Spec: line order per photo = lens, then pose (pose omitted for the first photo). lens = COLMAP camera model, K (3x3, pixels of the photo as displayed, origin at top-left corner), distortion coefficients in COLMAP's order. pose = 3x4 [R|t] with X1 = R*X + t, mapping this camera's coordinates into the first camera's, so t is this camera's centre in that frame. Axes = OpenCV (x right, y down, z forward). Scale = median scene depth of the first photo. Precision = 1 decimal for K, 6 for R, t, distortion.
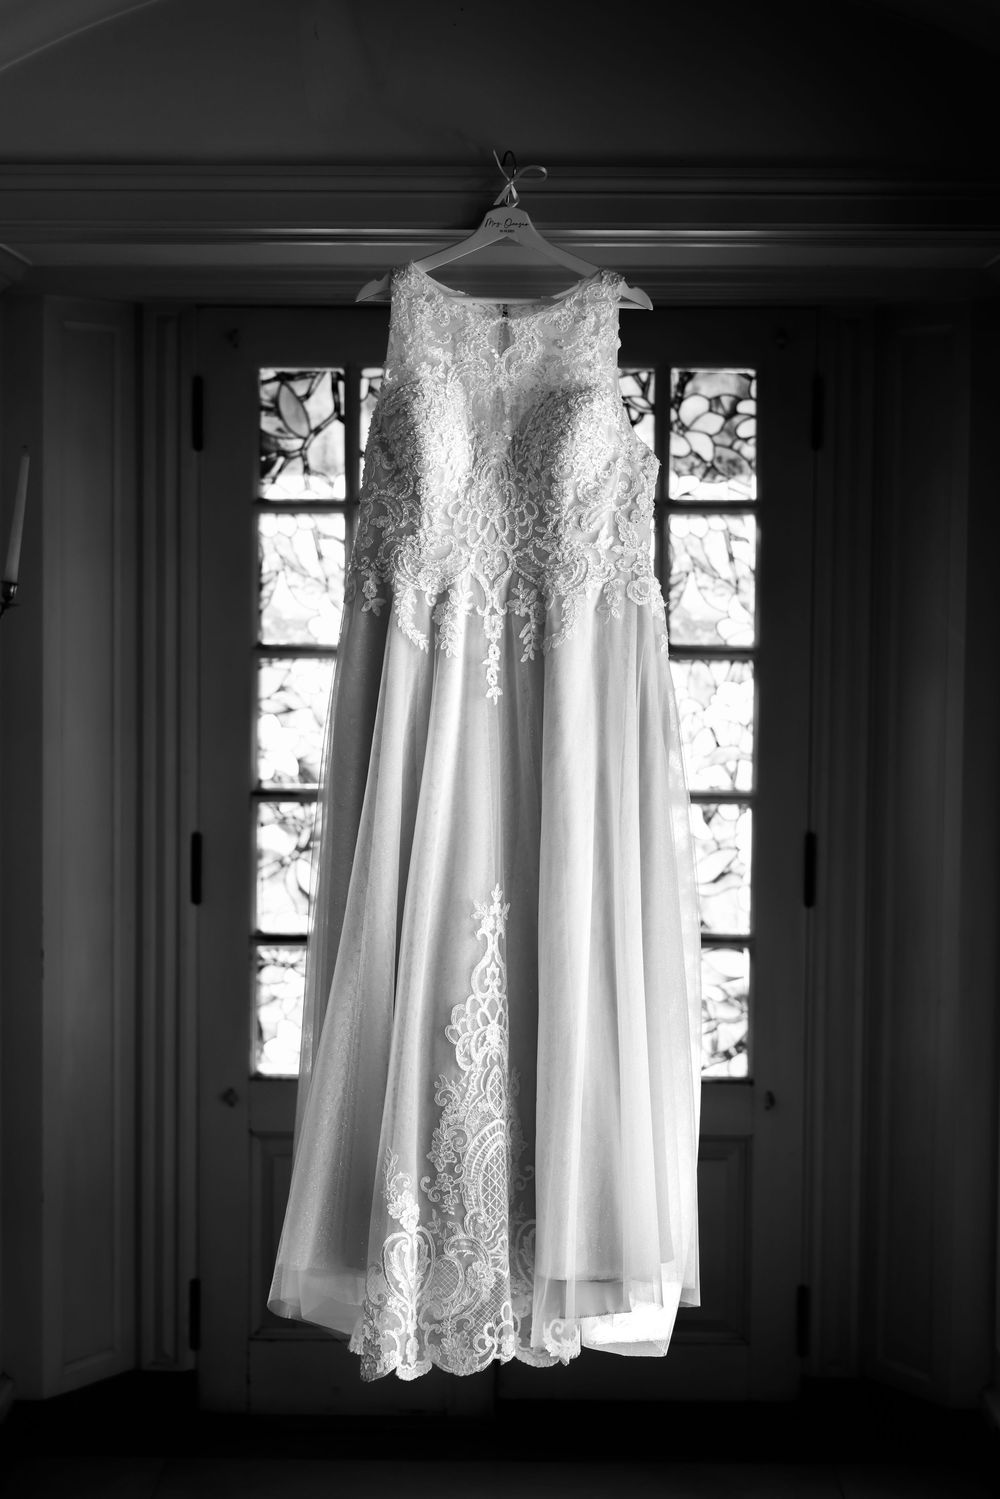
lens RADIAL K [[2886.9, 0, 500.0], [0, 2886.9, 749.5], [0, 0, 1]] dist [-0.013053, -0.185841]
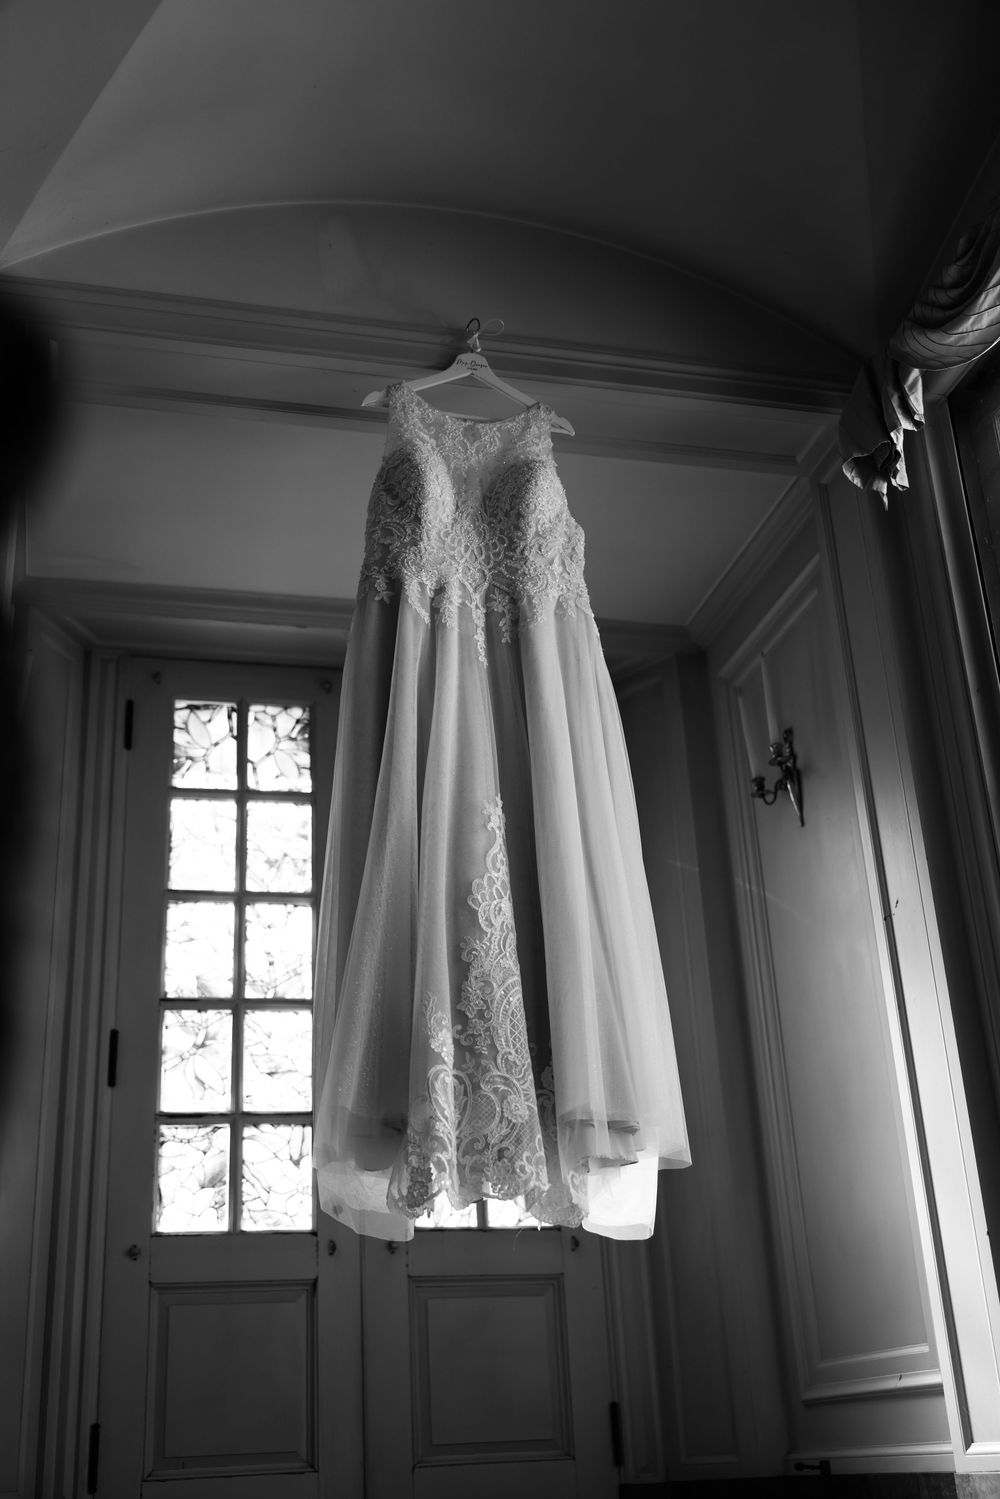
lens RADIAL K [[1635.8, 0, 500.0], [0, 1635.8, 749.5], [0, 0, 1]] dist [-0.009870, -0.275201]
pose [[0.966147, 0.055175, 0.252024, -0.170239], [0.069077, 0.885875, -0.458753, 0.337411], [-0.248573, 0.460632, 0.852074, 0.415183]]
